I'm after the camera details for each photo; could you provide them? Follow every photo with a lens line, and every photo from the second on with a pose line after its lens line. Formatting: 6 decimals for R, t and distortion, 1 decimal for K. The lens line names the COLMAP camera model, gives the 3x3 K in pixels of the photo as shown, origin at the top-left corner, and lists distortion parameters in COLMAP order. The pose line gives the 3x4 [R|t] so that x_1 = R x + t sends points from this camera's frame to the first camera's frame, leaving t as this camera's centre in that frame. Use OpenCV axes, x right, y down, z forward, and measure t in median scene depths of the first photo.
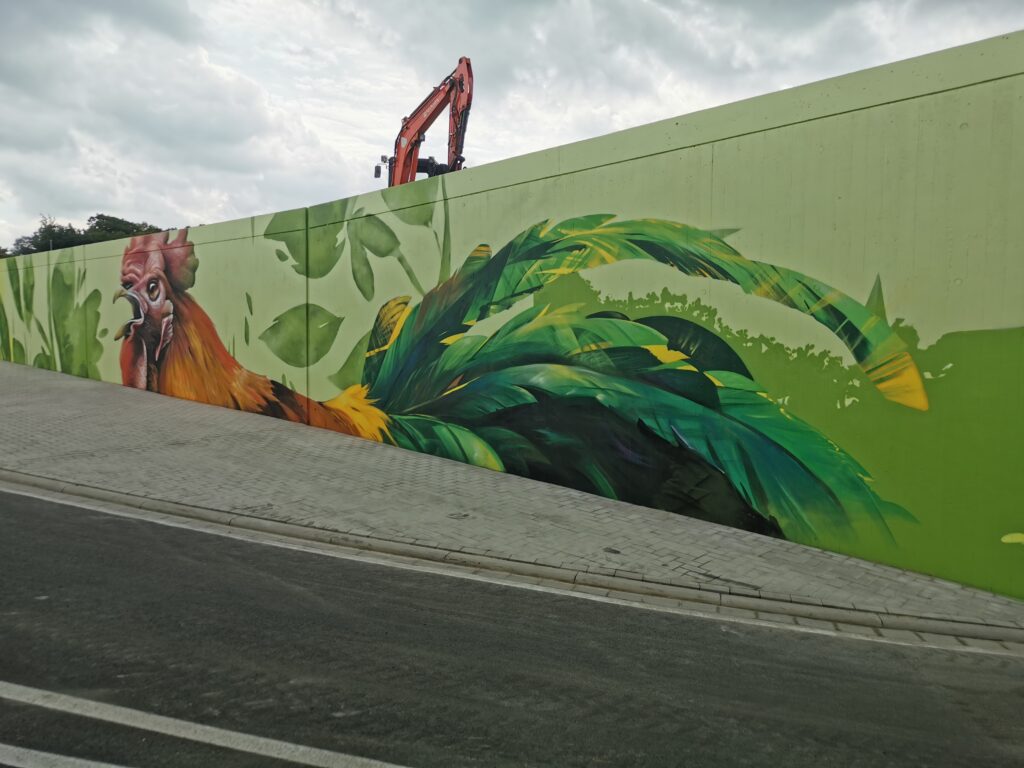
lens RADIAL K [[799.8, 0, 512.3], [0, 799.8, 382.7], [0, 0, 1]] dist [0.047098, 0.006895]
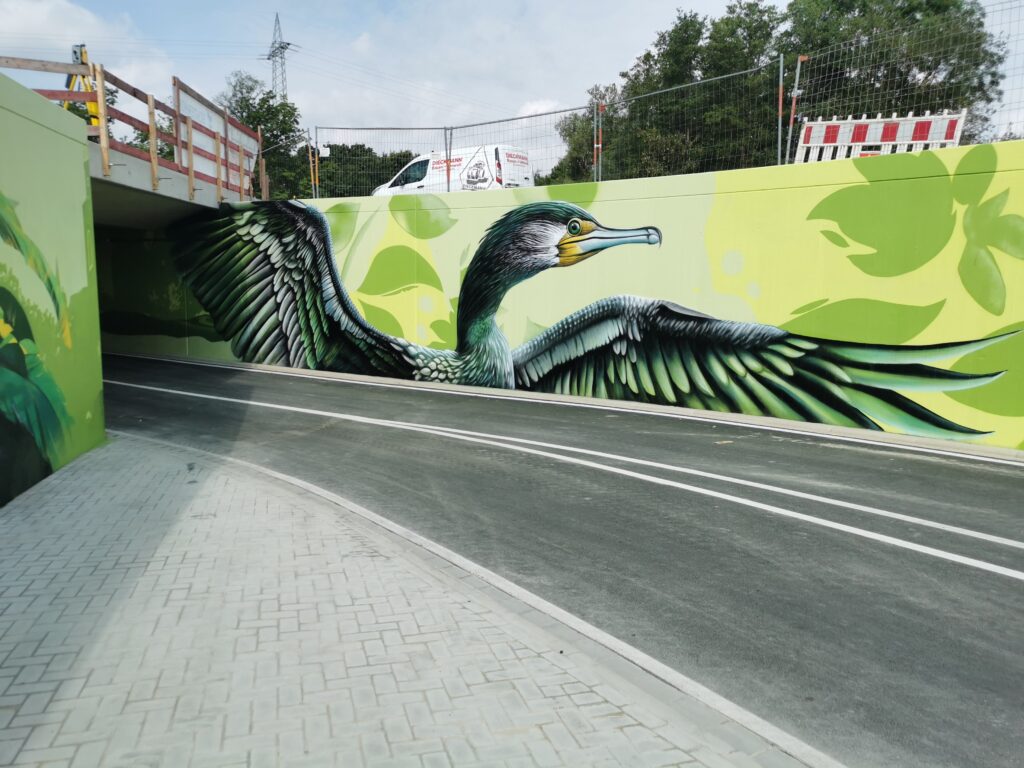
lens RADIAL K [[799.8, 0, 513.8], [0, 799.8, 380.8], [0, 0, 1]] dist [0.047098, 0.006895]
pose [[-0.838849, -0.104253, 0.534288, -0.421484], [-0.007327, 0.983563, 0.180414, -0.078626], [-0.544315, 0.147426, -0.825825, 0.771944]]
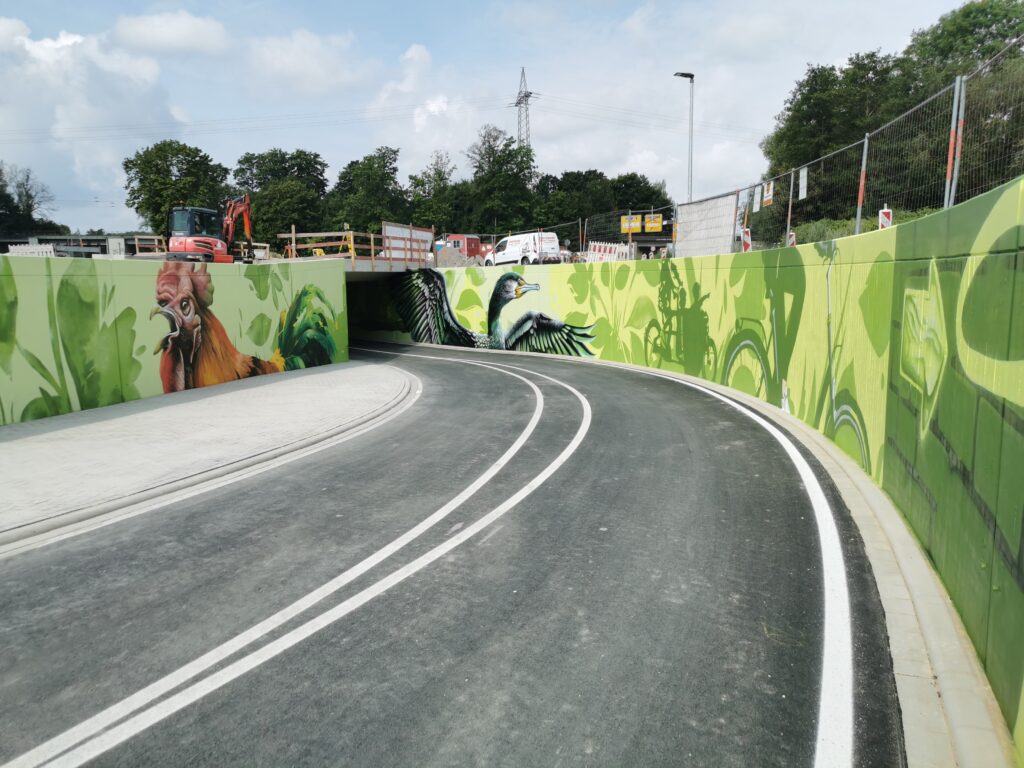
lens RADIAL K [[799.8, 0, 510.6], [0, 799.8, 384.5], [0, 0, 1]] dist [0.047098, 0.006895]
pose [[-0.621932, -0.113857, 0.774750, -1.736365], [0.035377, 0.984278, 0.173049, -0.195504], [-0.782272, 0.135033, -0.608126, 1.384836]]
